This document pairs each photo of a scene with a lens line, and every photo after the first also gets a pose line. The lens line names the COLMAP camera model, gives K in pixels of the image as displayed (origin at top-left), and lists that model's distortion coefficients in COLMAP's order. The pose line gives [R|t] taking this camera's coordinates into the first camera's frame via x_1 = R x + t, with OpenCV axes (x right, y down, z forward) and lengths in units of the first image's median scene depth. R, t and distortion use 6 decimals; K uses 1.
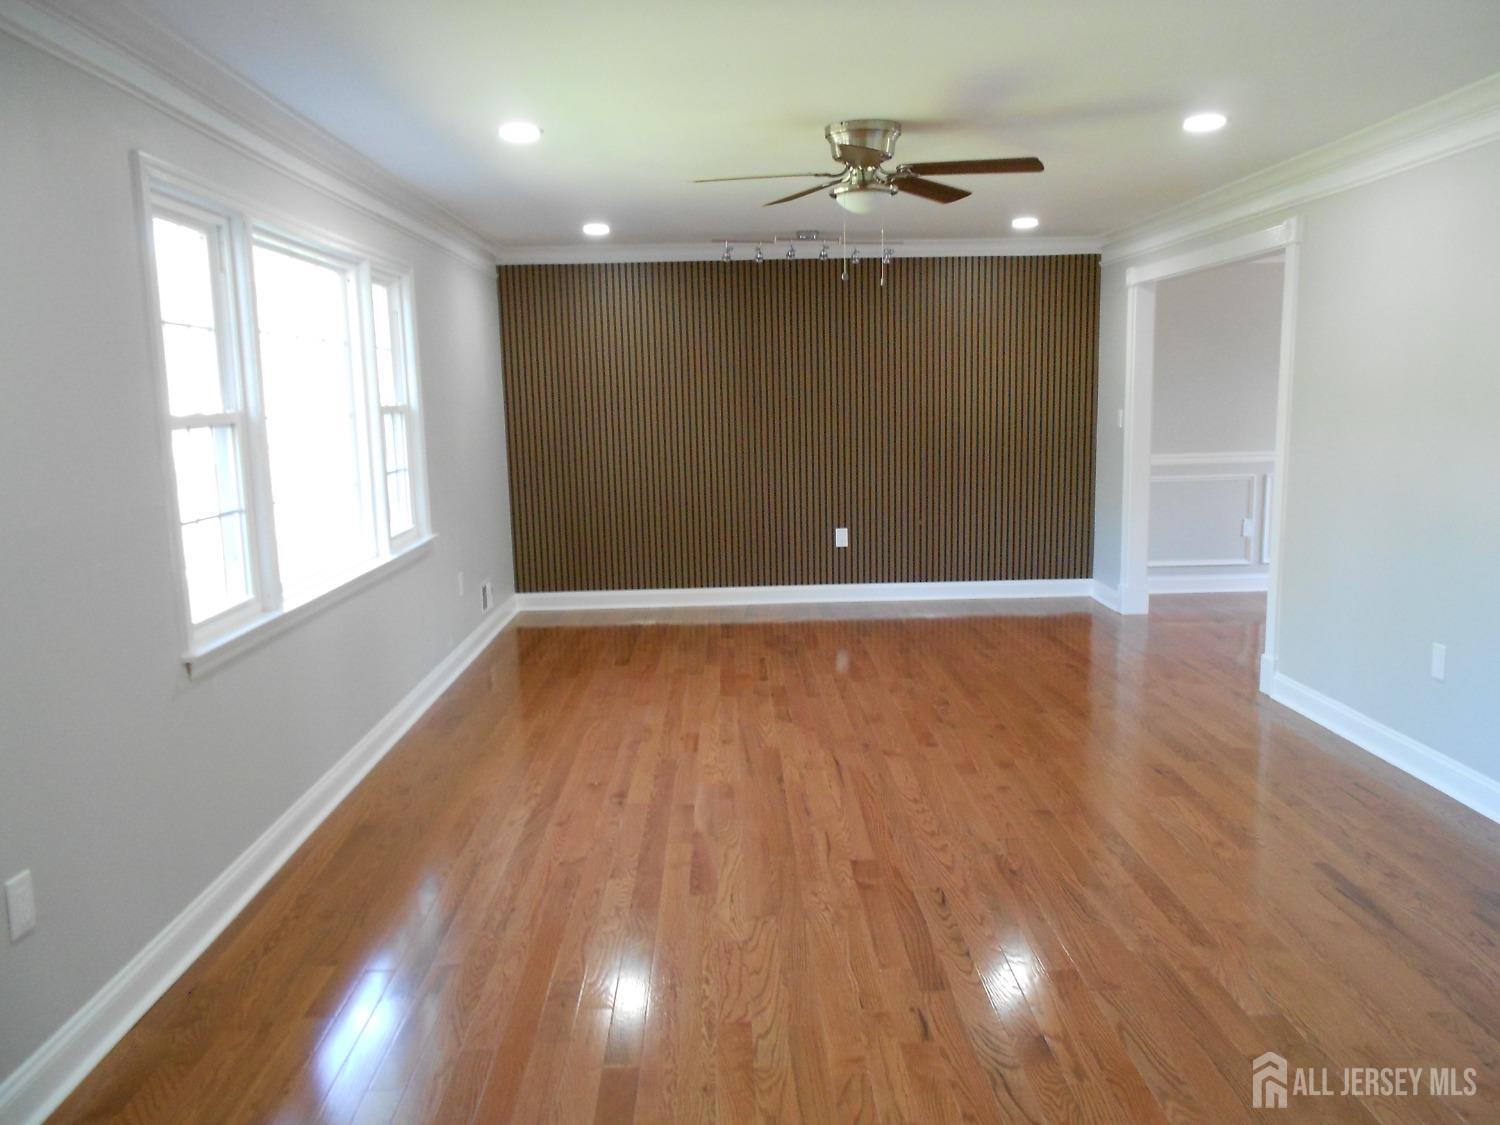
lens RADIAL K [[1152.8, 0, 745.8], [0, 1152.8, 566.9], [0, 0, 1]] dist [-0.001164, 0.013813]
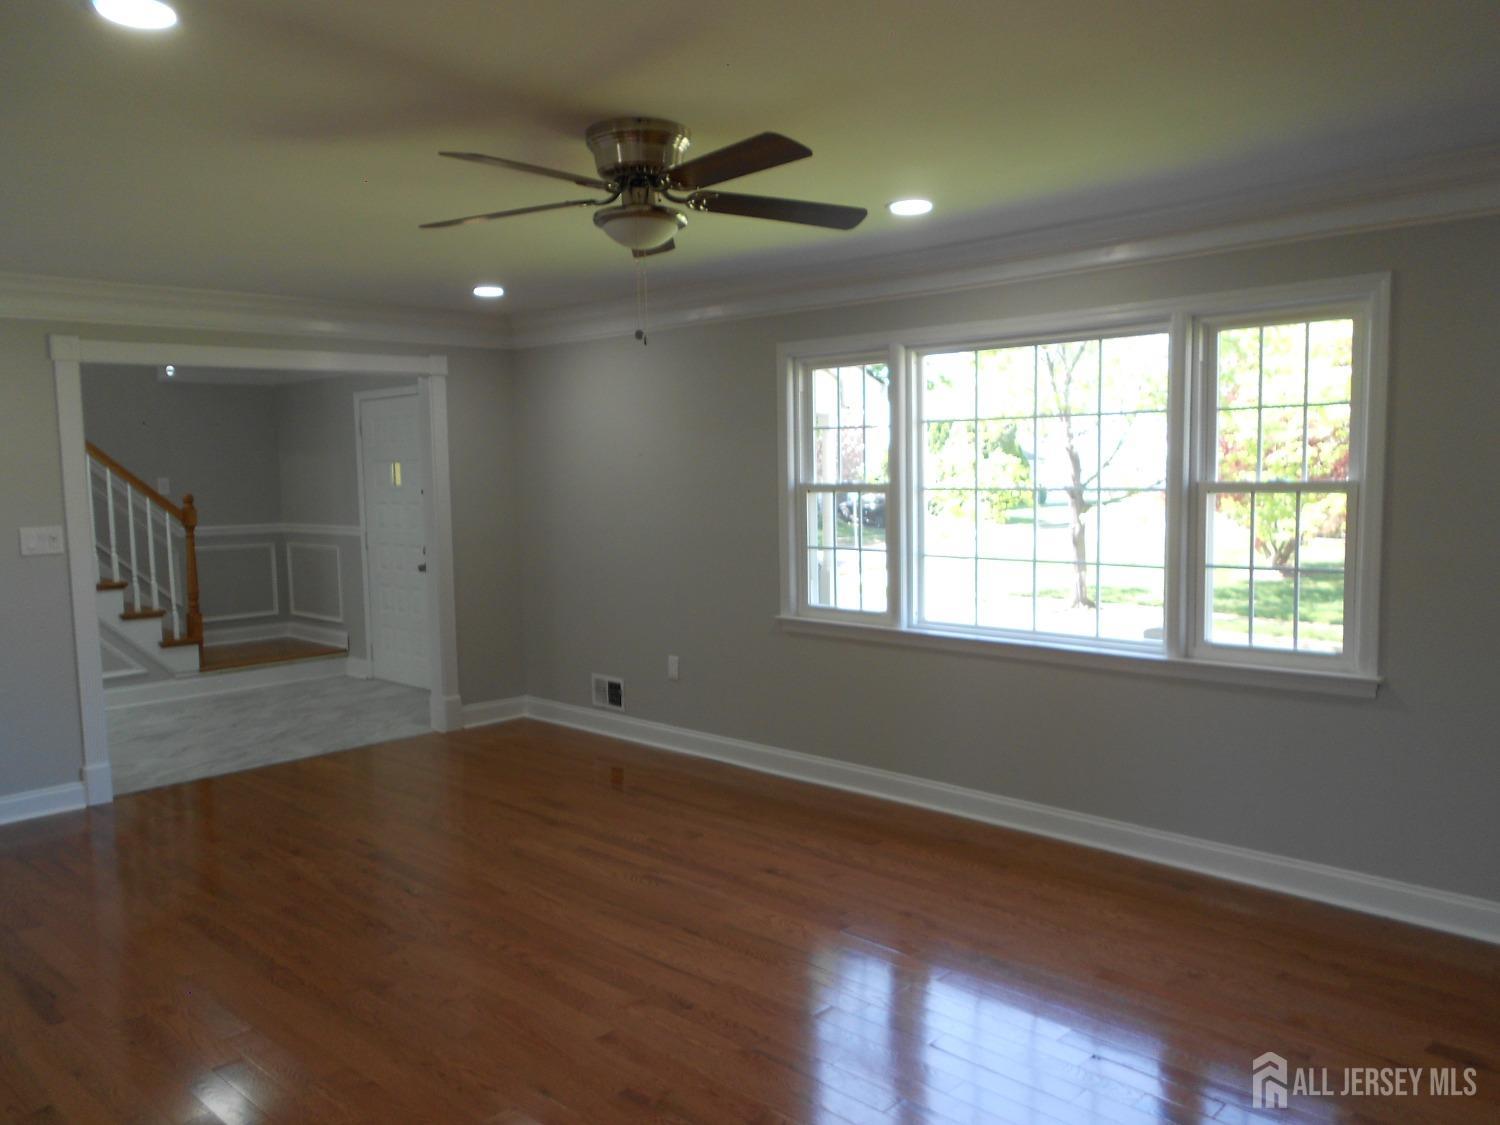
lens RADIAL K [[1152.8, 0, 765.7], [0, 1152.8, 569.3], [0, 0, 1]] dist [-0.001164, 0.013813]
pose [[-0.704154, 0.098488, -0.703183, 0.627520], [-0.066136, 0.976931, 0.203056, -0.286442], [0.706960, 0.189489, -0.681396, 1.730877]]
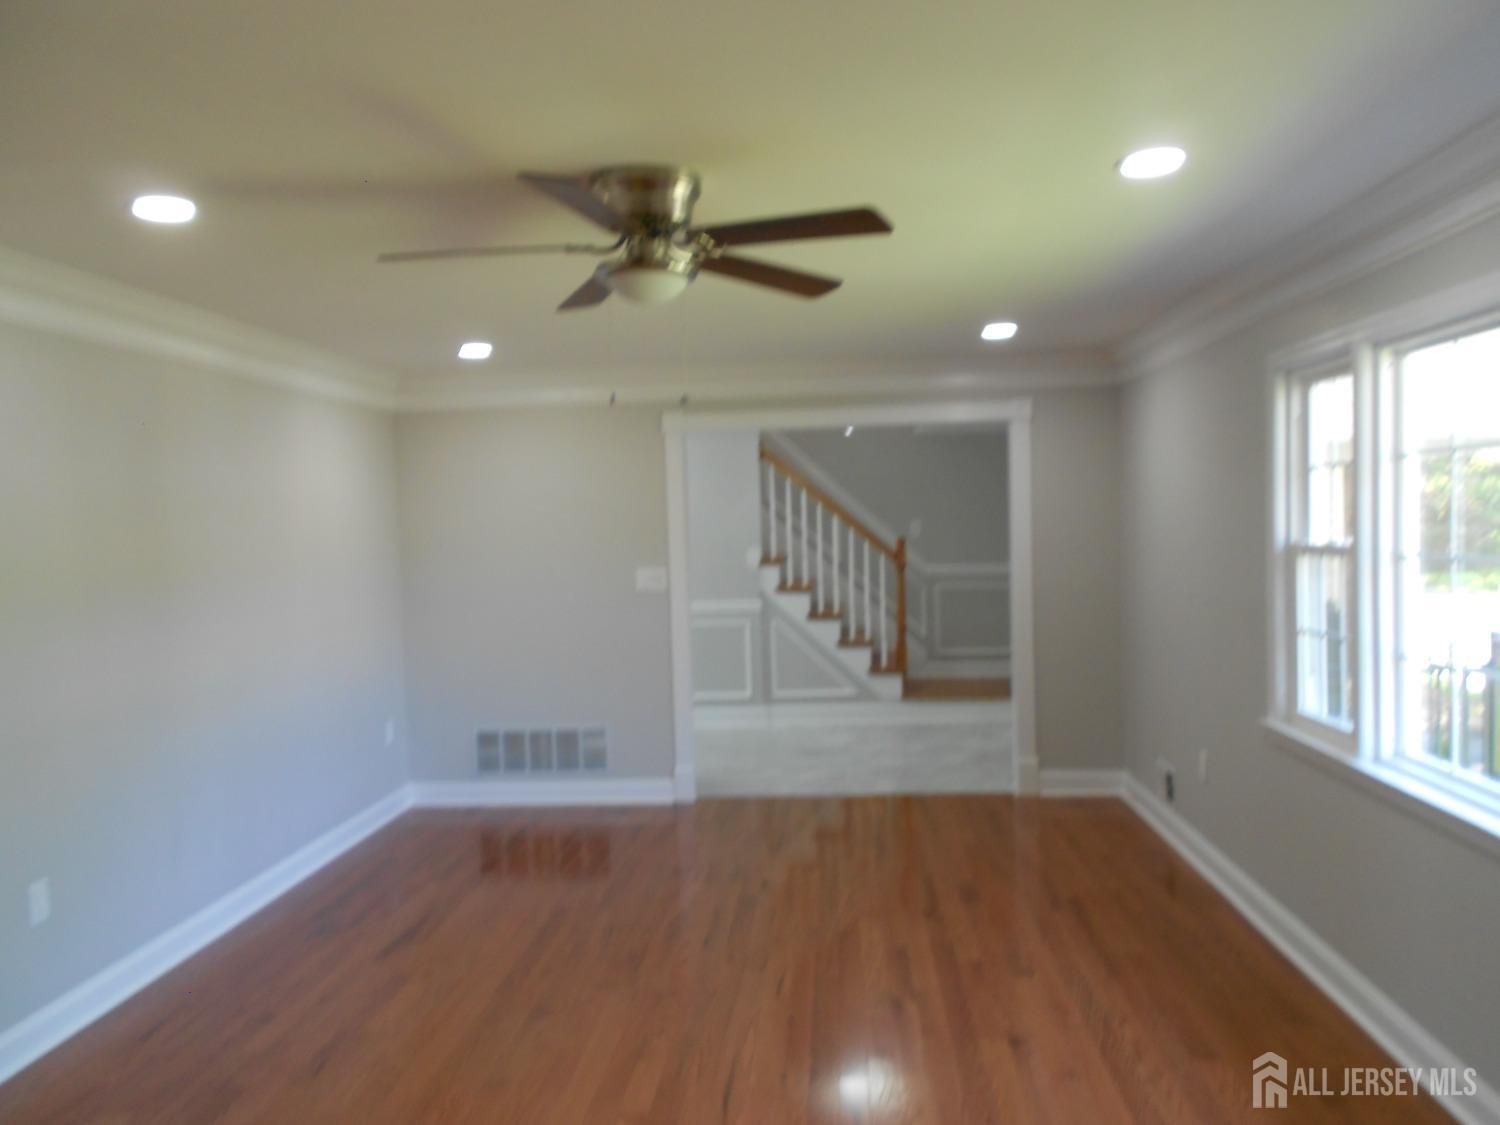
lens RADIAL K [[1152.8, 0, 764.5], [0, 1152.8, 568.7], [0, 0, 1]] dist [-0.001164, 0.013813]
pose [[-0.995451, 0.047997, 0.082297, -0.016258], [0.062250, 0.981608, 0.180473, -0.297724], [-0.072121, 0.184775, -0.980131, 1.833434]]
